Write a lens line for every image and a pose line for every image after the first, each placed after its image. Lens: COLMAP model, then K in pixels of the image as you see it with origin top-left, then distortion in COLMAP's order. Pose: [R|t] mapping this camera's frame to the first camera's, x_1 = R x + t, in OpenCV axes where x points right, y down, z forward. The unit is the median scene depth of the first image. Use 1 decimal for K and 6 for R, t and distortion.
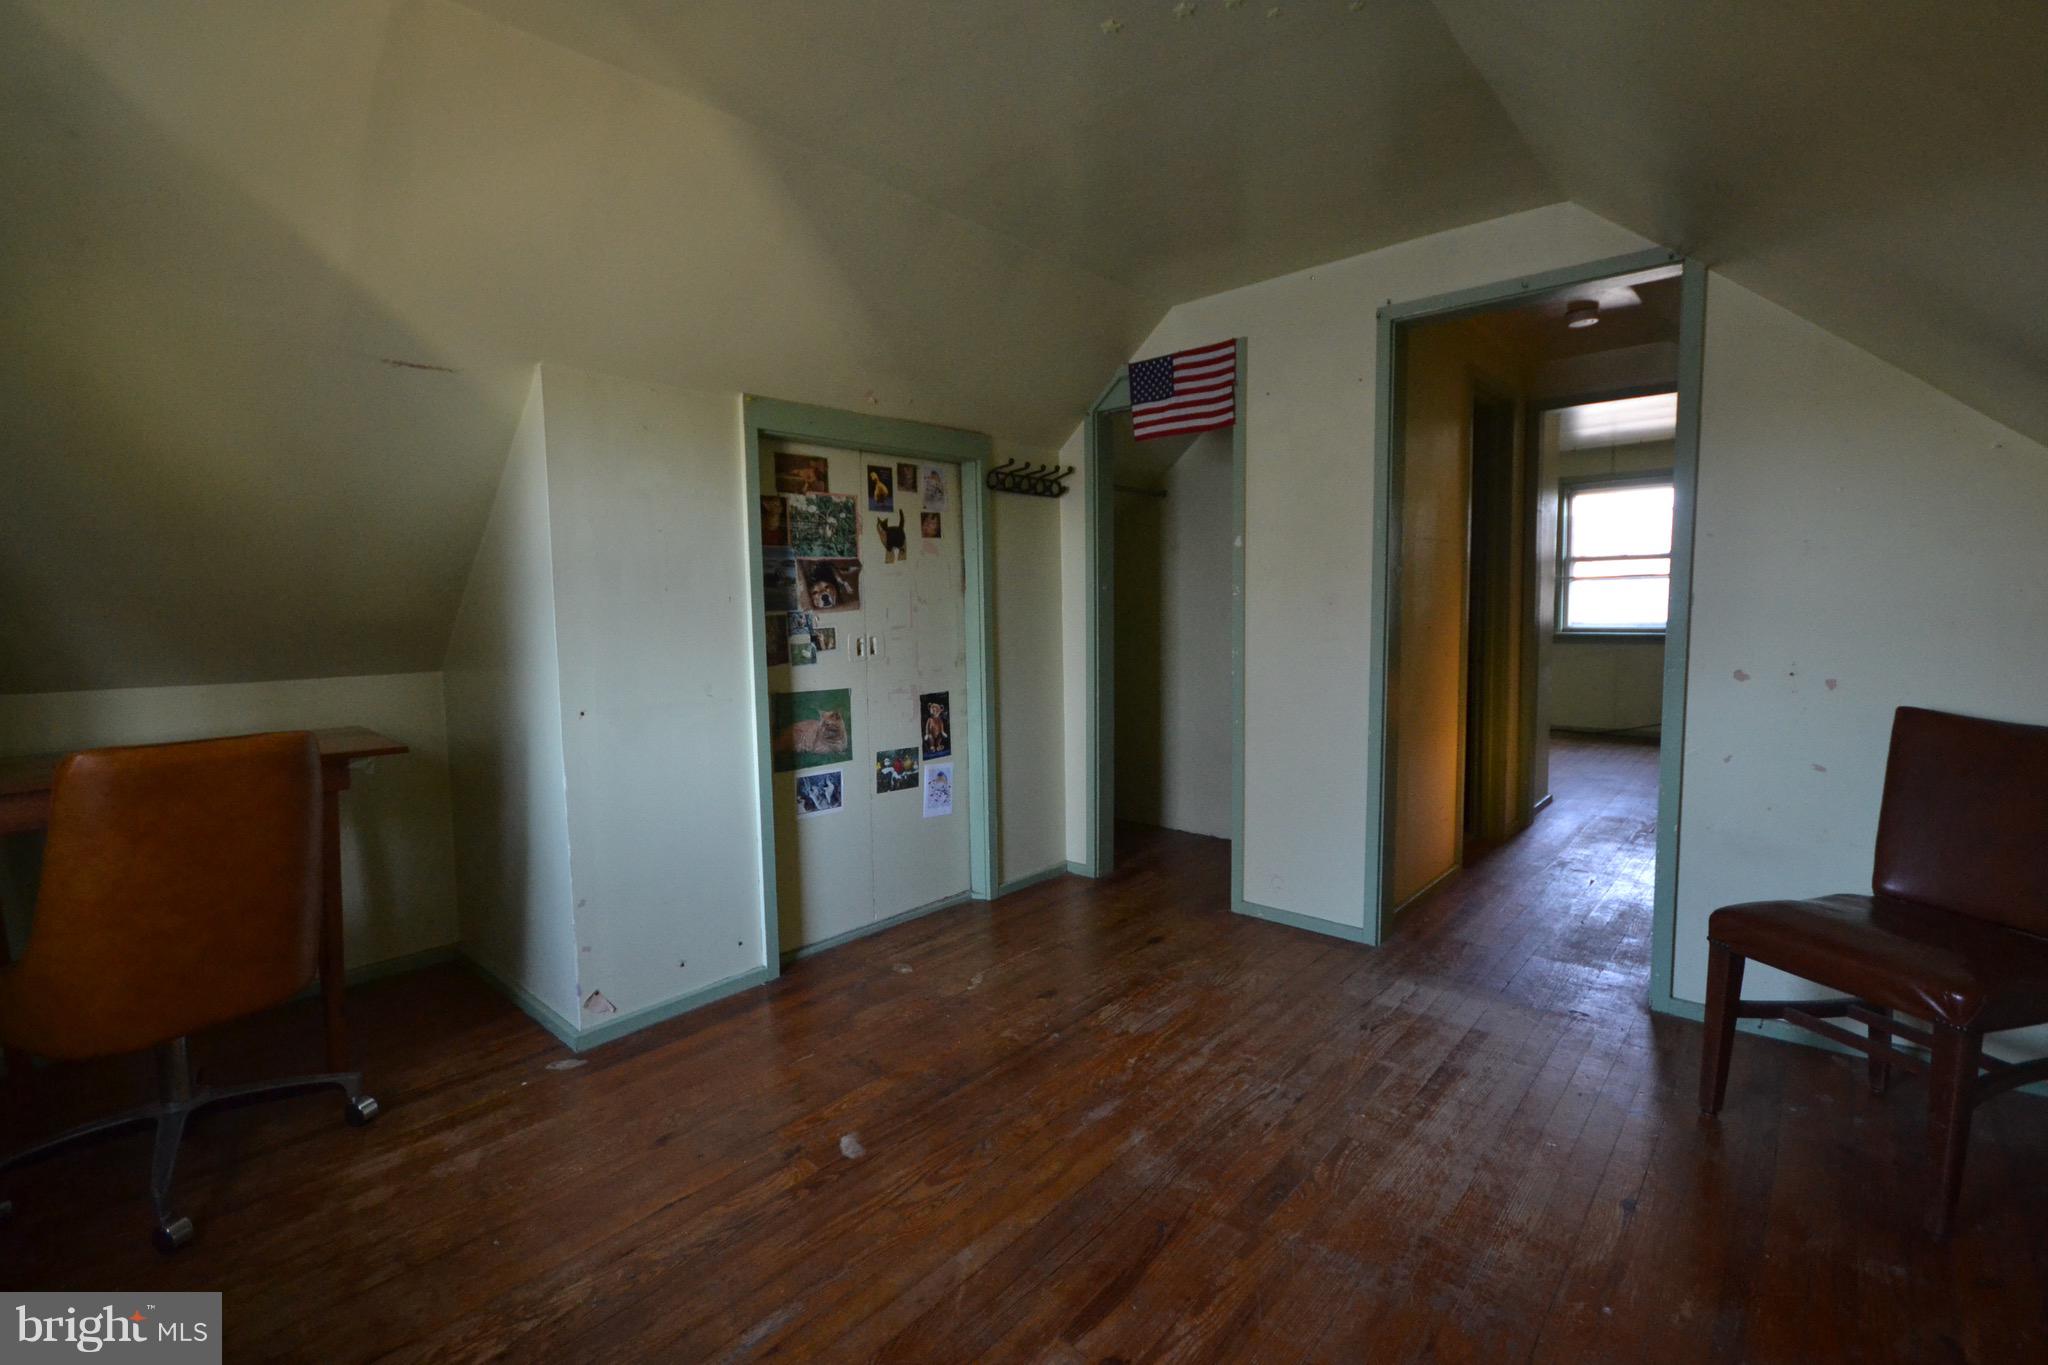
lens RADIAL K [[918.2, 0, 1008.8], [0, 918.2, 673.9], [0, 0, 1]] dist [-0.001283, -0.007381]
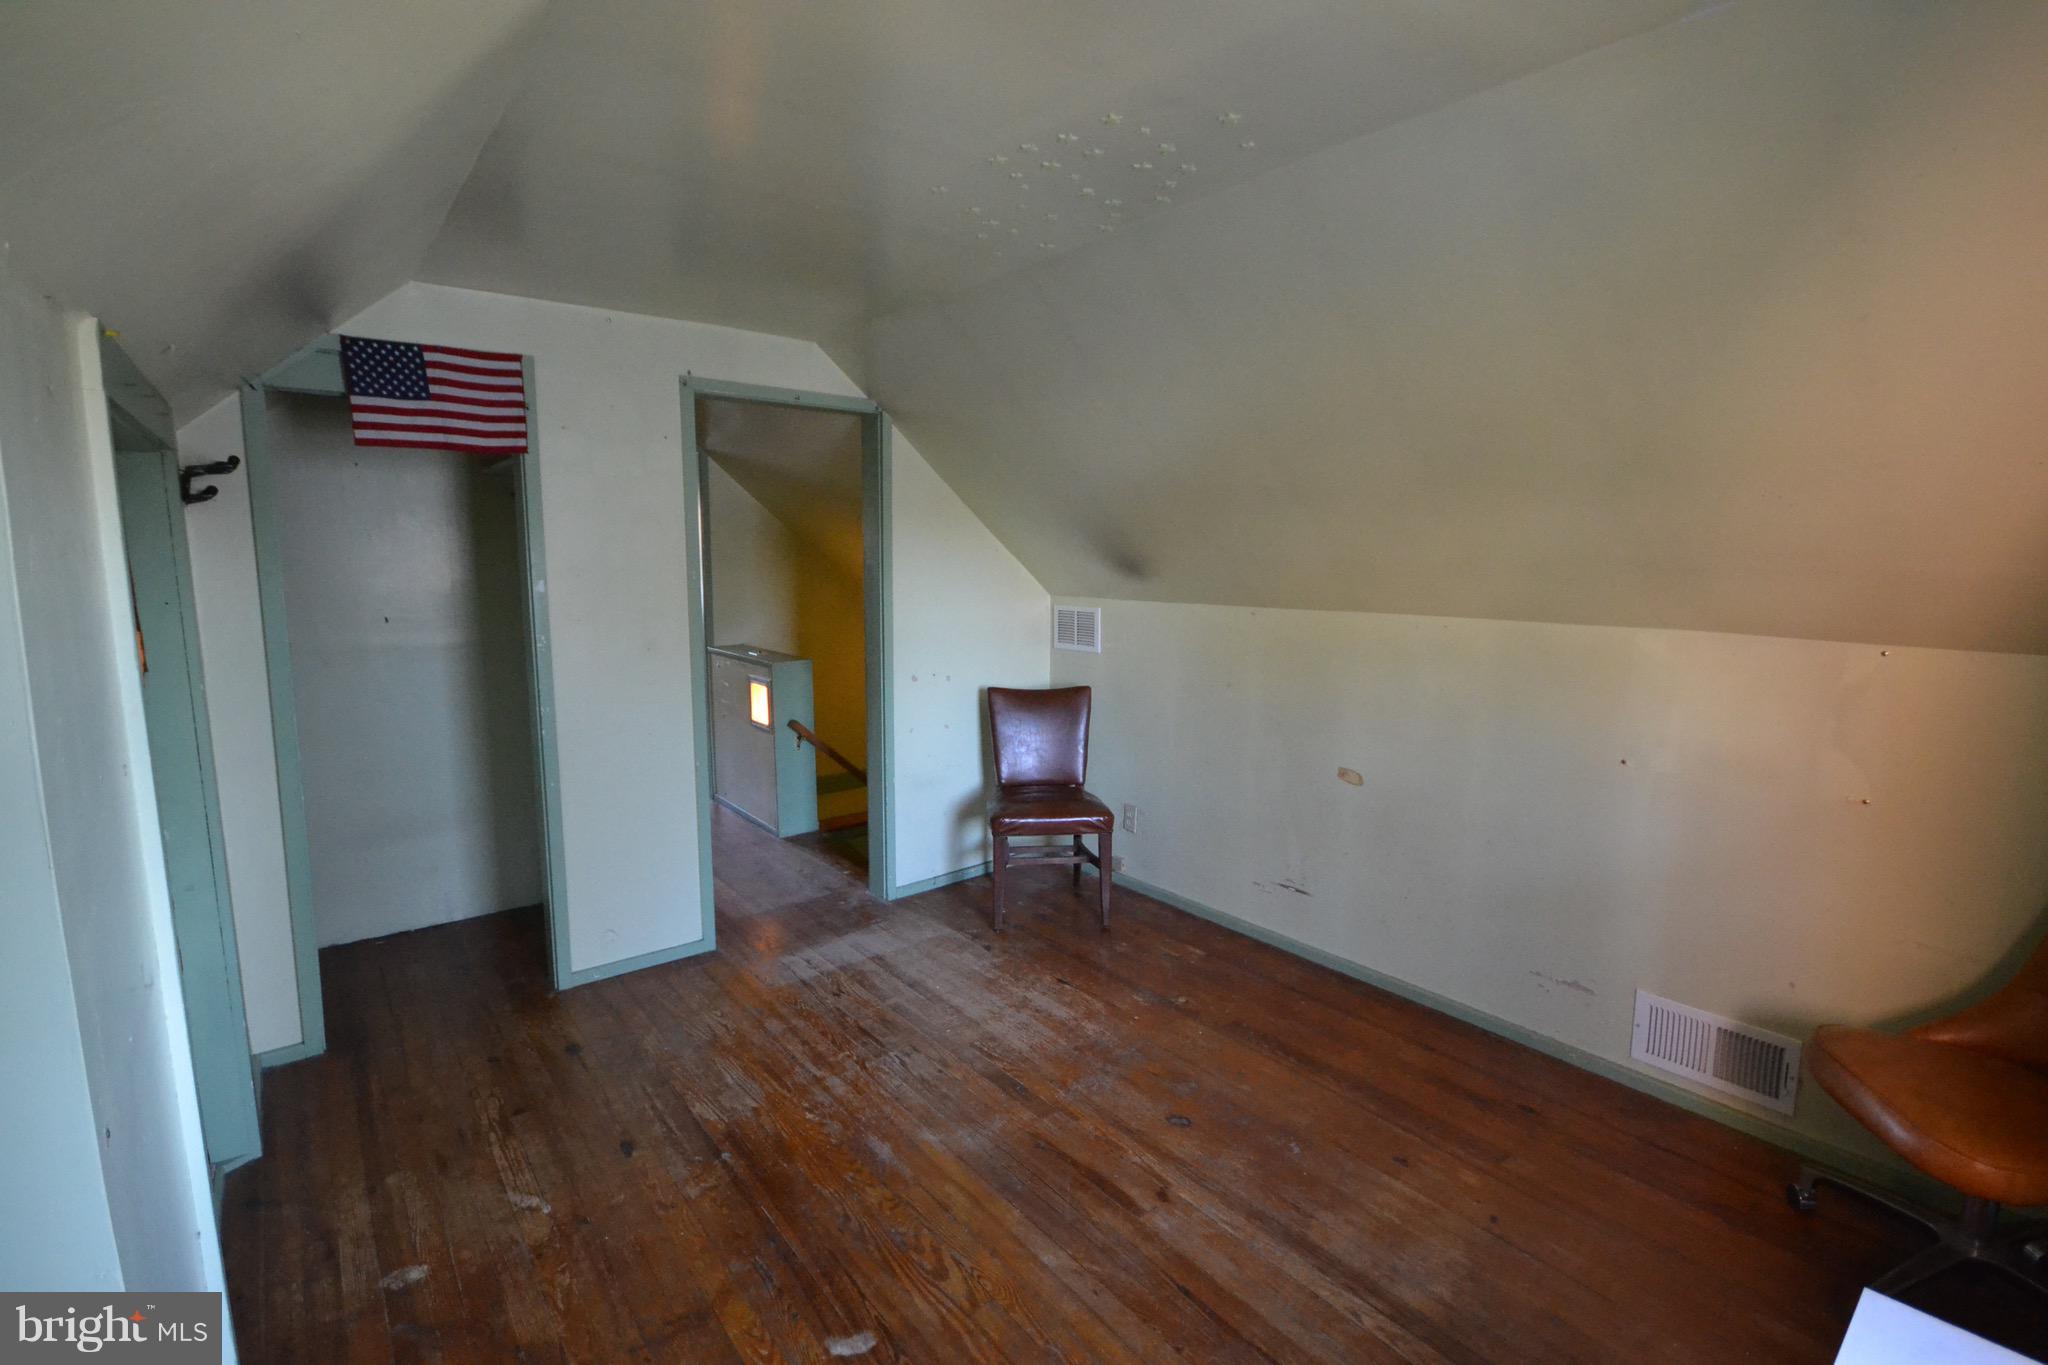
lens RADIAL K [[901.9, 0, 1028.3], [0, 901.9, 674.7], [0, 0, 1]] dist [0.000674, -0.006987]
pose [[0.154141, -0.117054, 0.981091, -0.588830], [0.070348, 0.991738, 0.107272, -0.128865], [-0.985541, 0.052483, 0.161102, 0.425876]]
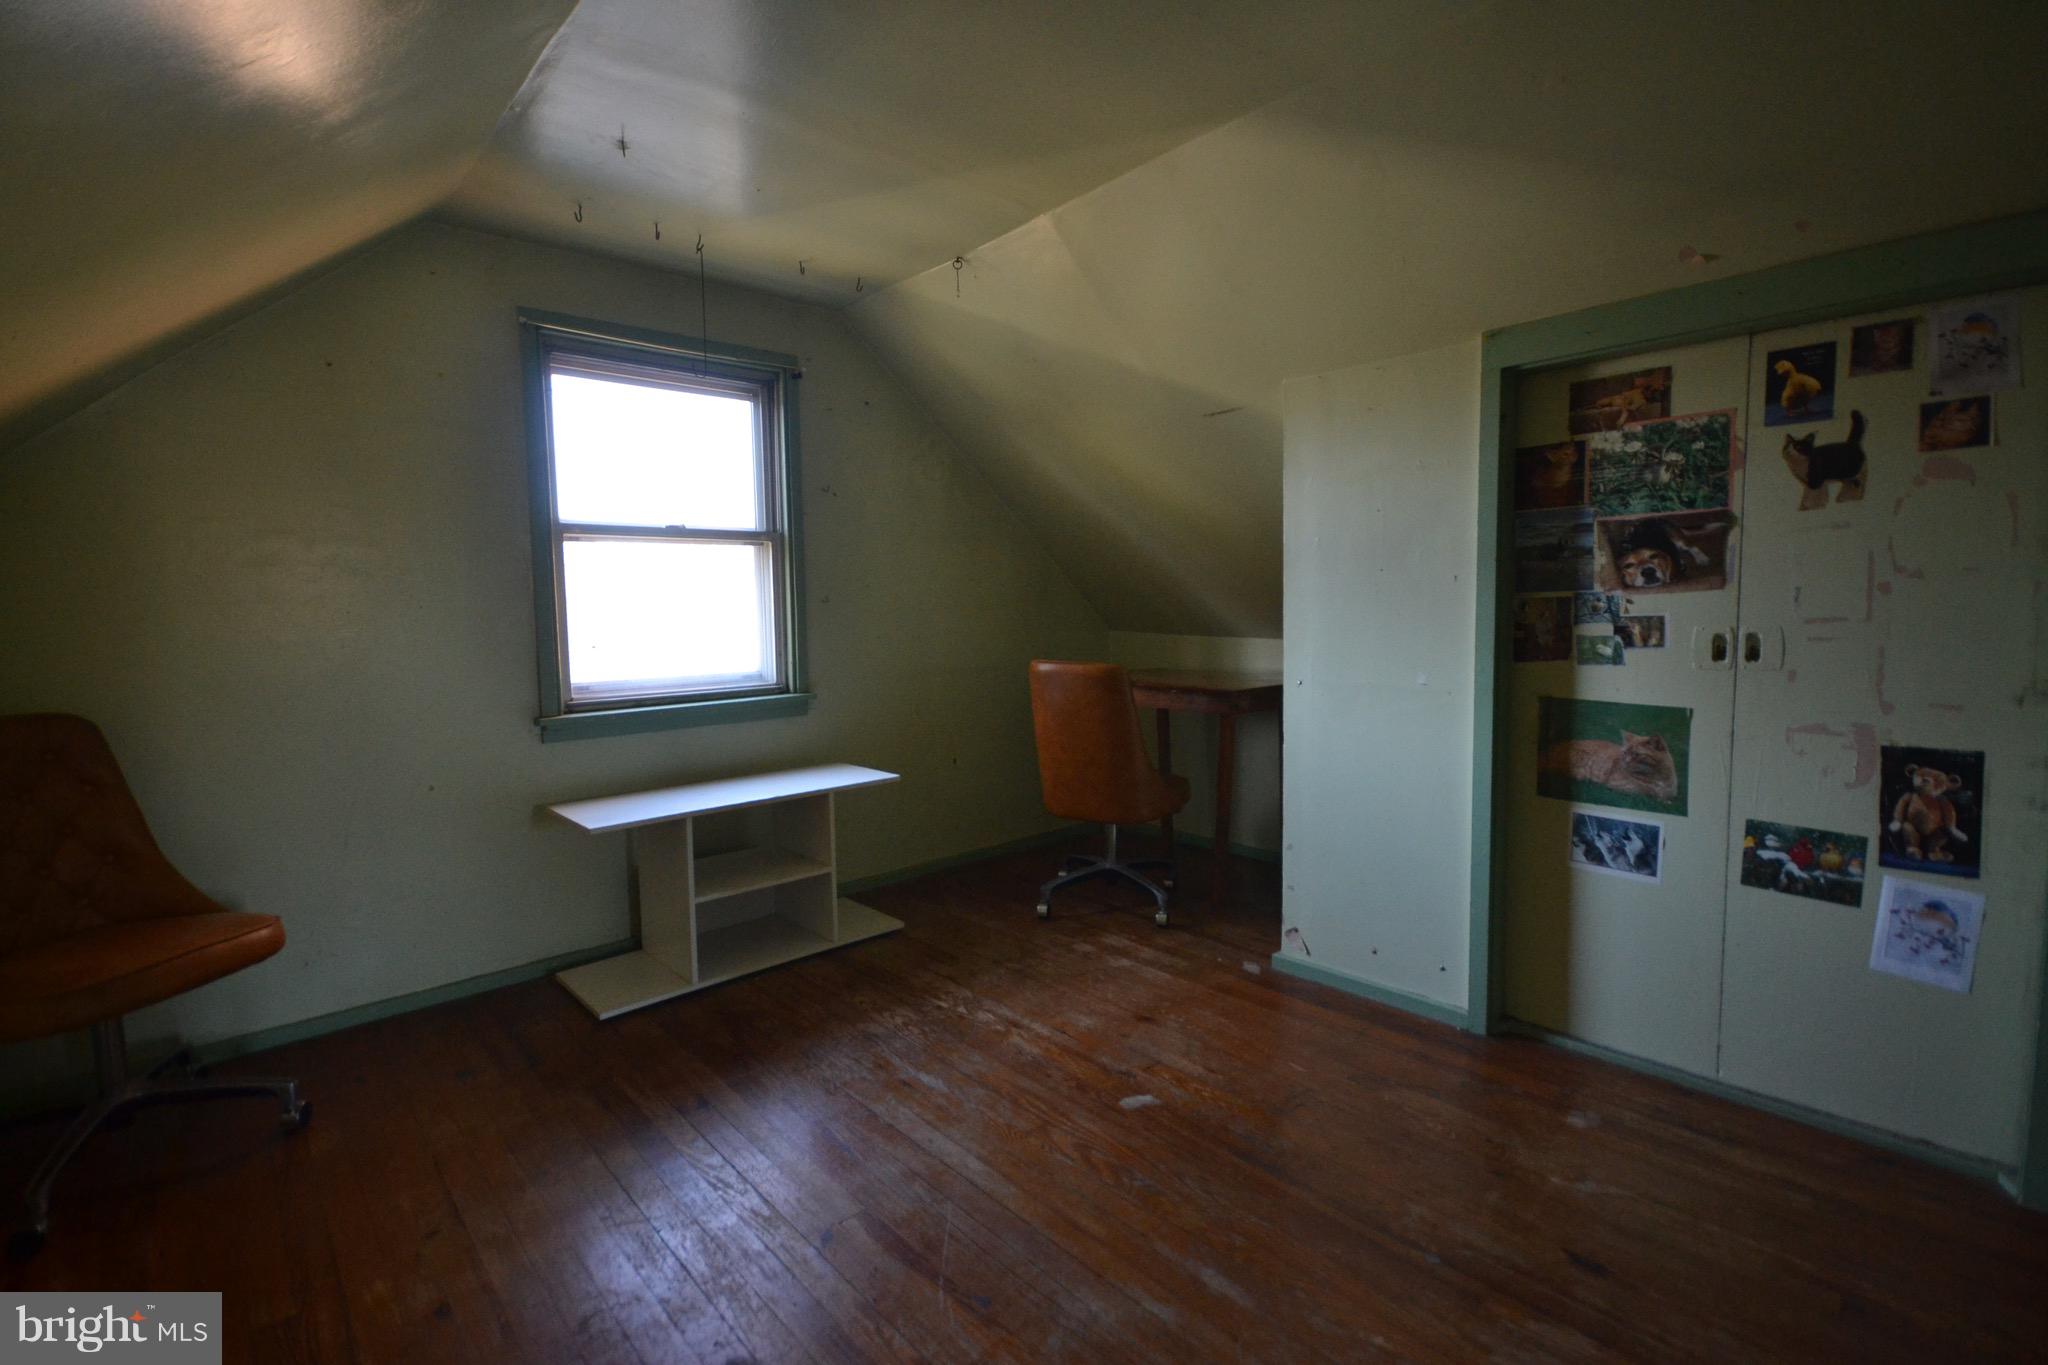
lens RADIAL K [[918.2, 0, 1008.8], [0, 918.2, 673.9], [0, 0, 1]] dist [-0.001283, -0.007381]
pose [[-0.112860, 0.096968, -0.988868, 0.545874], [-0.056790, 0.992970, 0.103851, -0.050974], [0.991987, 0.067879, -0.106560, 0.599037]]
